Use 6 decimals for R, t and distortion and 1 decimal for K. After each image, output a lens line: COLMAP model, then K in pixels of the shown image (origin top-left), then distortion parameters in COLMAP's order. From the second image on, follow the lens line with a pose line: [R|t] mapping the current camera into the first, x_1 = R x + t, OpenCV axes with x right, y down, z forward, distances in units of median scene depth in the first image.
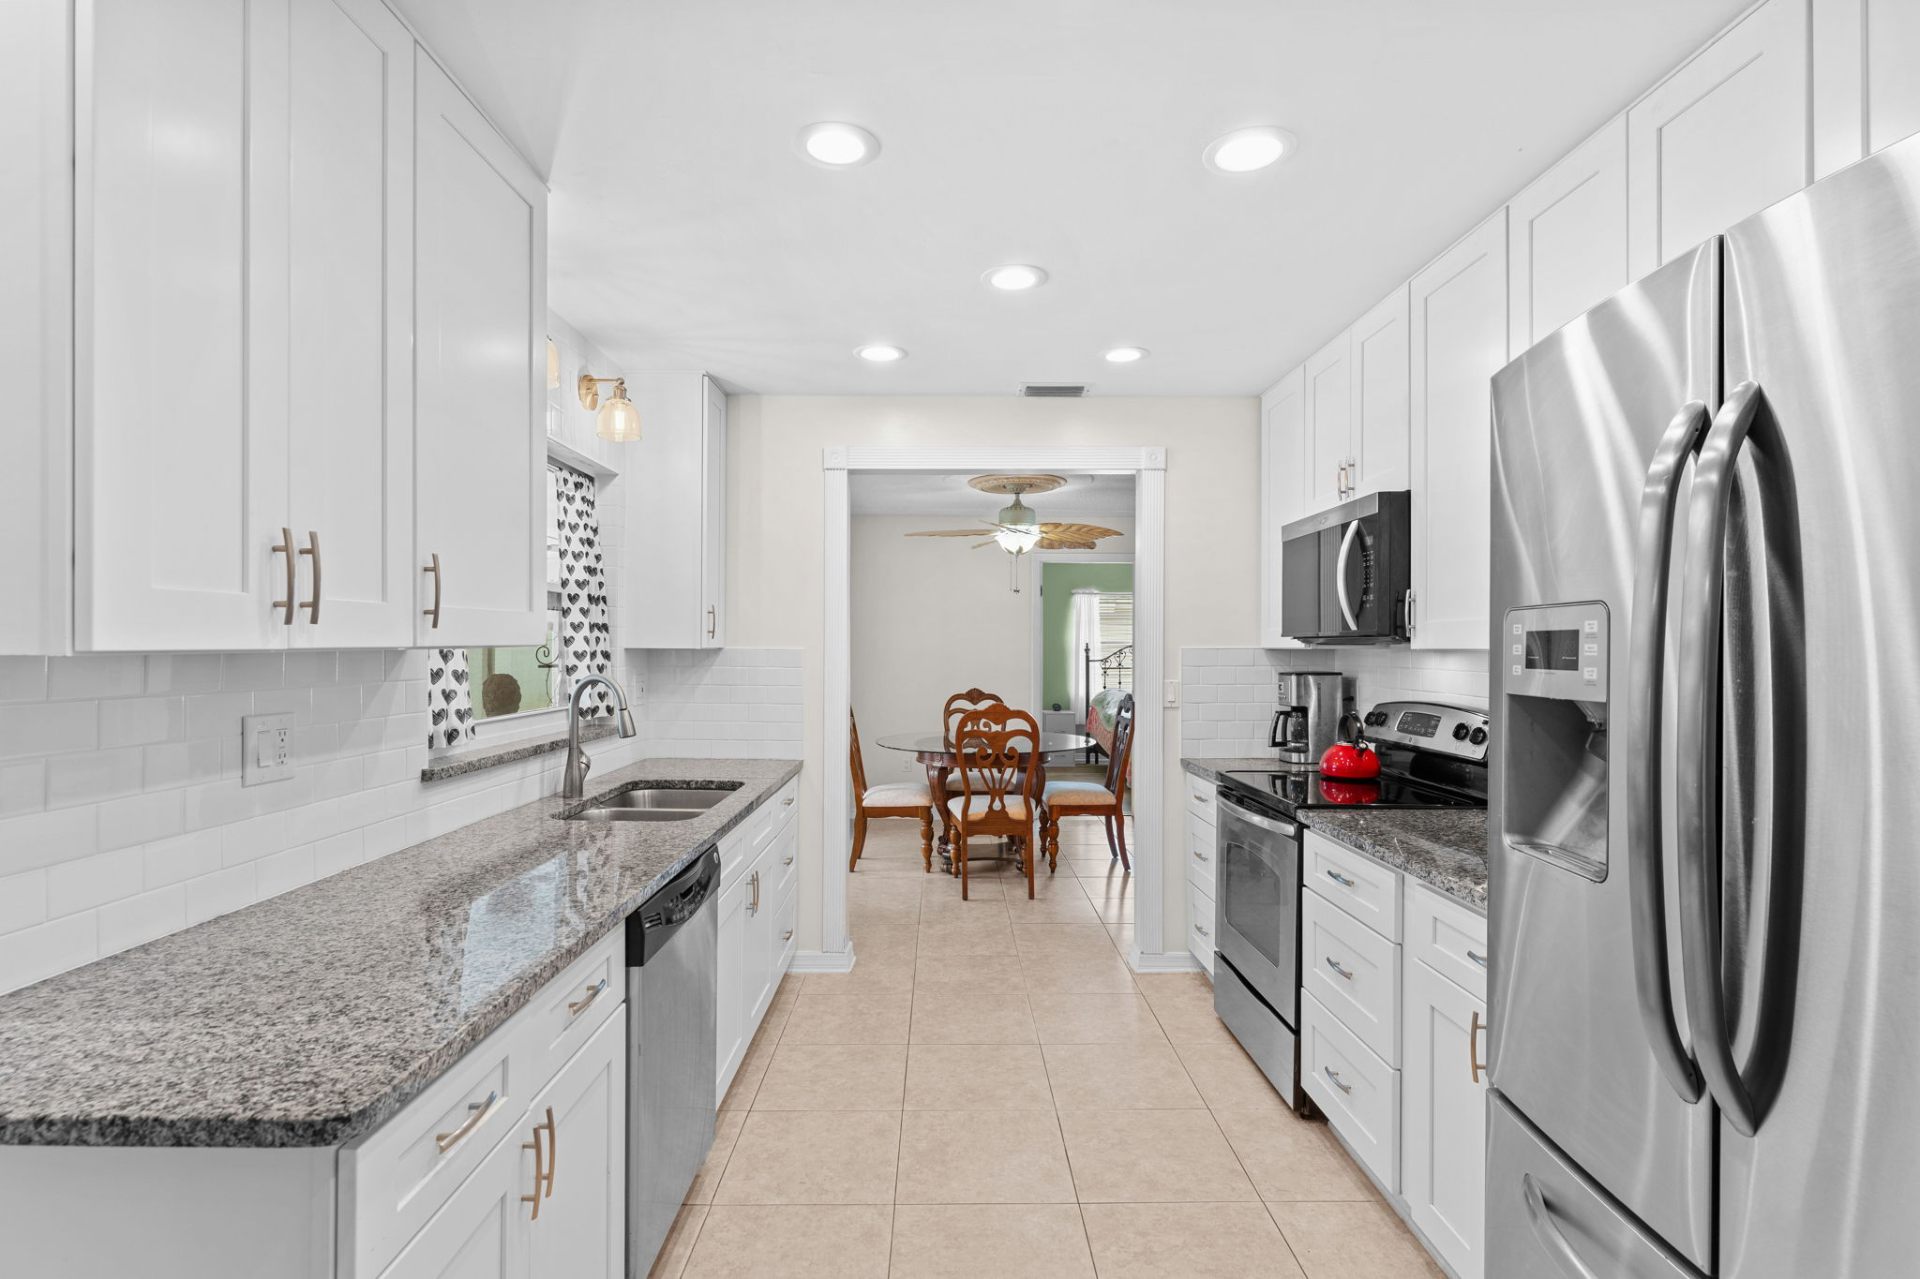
lens RADIAL K [[915.7, 0, 944.2], [0, 915.7, 647.7], [0, 0, 1]] dist [-0.003043, -0.000989]
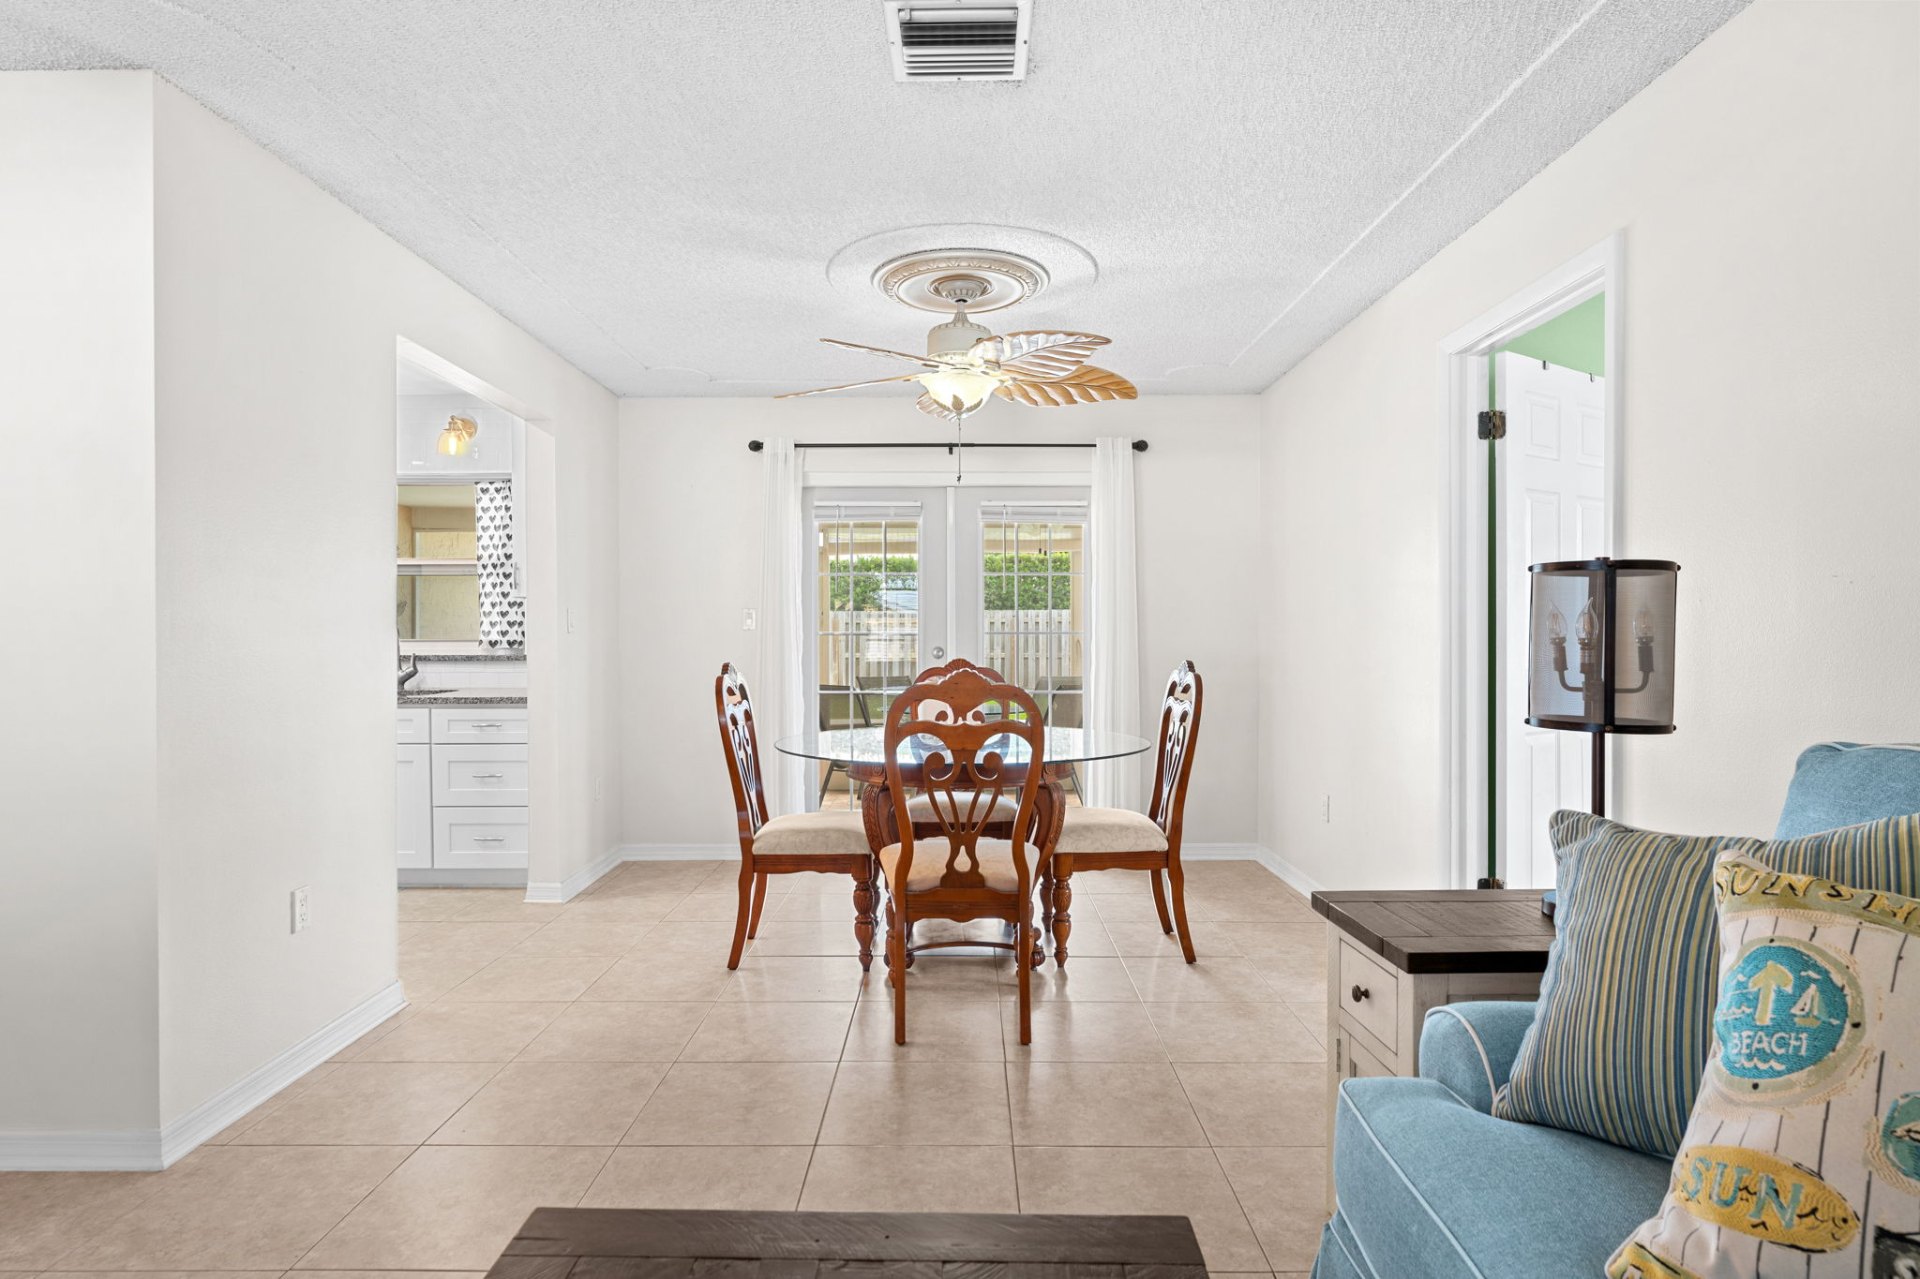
lens RADIAL K [[883.9, 0, 961.8], [0, 883.9, 645.3], [0, 0, 1]] dist [0.001144, -0.001582]
pose [[0.999806, -0.002961, 0.019472, 0.075400], [0.003346, 0.999798, -0.019794, 0.087045], [-0.019409, 0.019856, 0.999614, 0.757462]]
